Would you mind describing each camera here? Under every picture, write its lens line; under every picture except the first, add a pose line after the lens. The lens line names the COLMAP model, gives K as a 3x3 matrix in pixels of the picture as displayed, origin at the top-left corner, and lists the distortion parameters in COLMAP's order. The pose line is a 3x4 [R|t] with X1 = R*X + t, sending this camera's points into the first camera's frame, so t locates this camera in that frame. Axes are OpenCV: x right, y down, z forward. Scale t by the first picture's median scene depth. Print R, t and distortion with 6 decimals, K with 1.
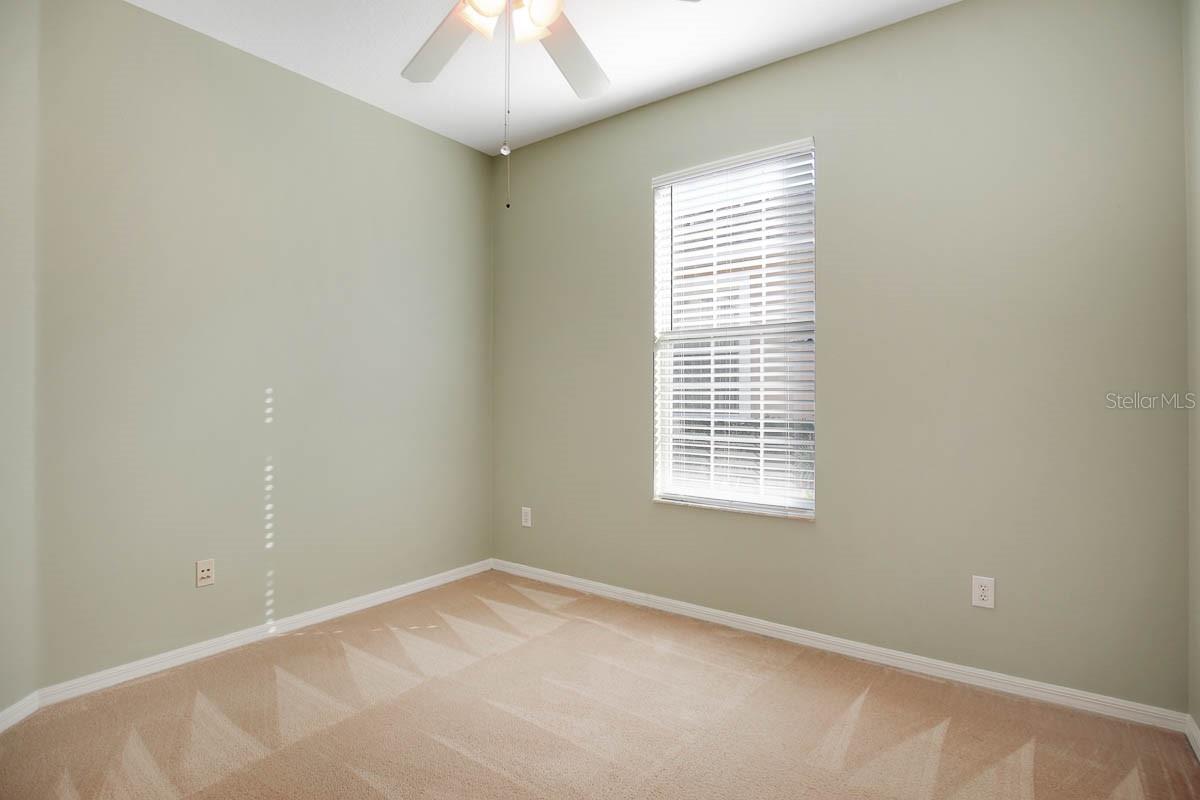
lens RADIAL K [[605.6, 0, 603.9], [0, 605.6, 397.7], [0, 0, 1]] dist [0.000180, 0.000271]
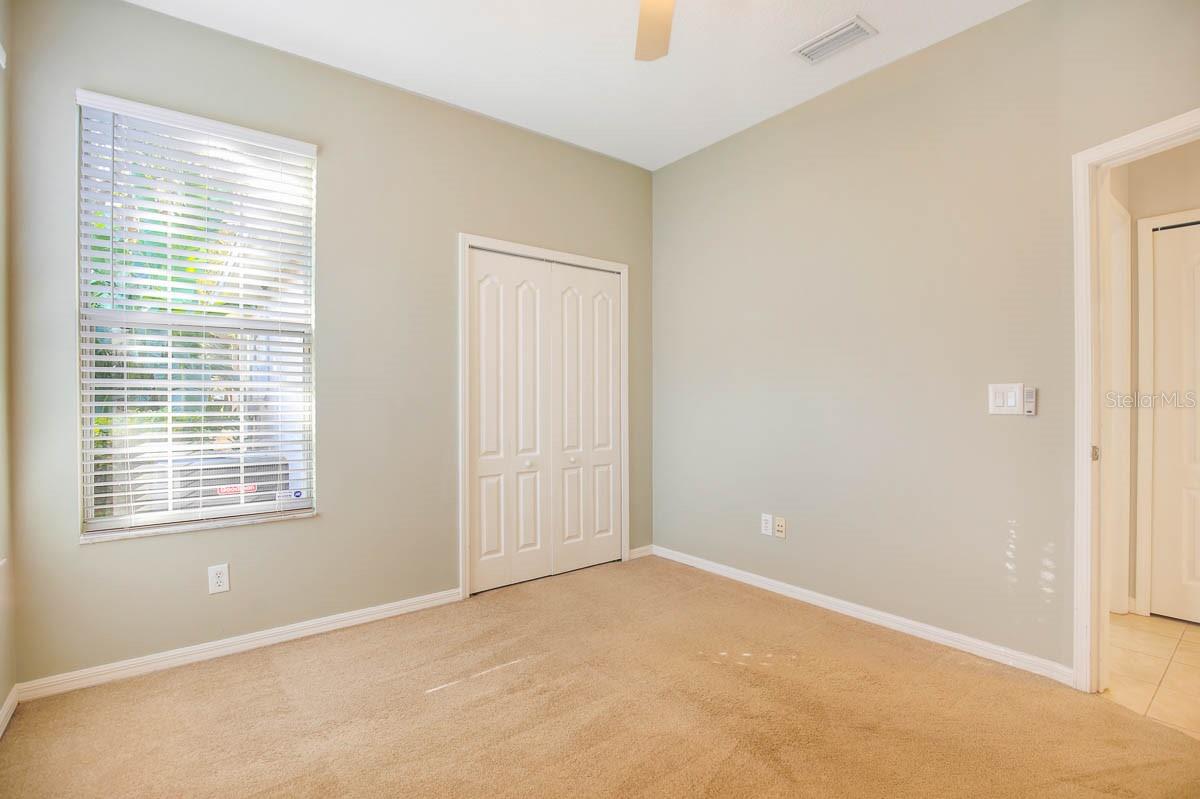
lens RADIAL K [[558.6, 0, 597.3], [0, 558.6, 397.6], [0, 0, 1]] dist [-0.002923, -0.000588]
pose [[0.261095, -0.002735, 0.965309, -0.375249], [0.002099, 0.999995, 0.002266, -0.001741], [-0.965311, 0.001434, 0.261099, 0.233732]]
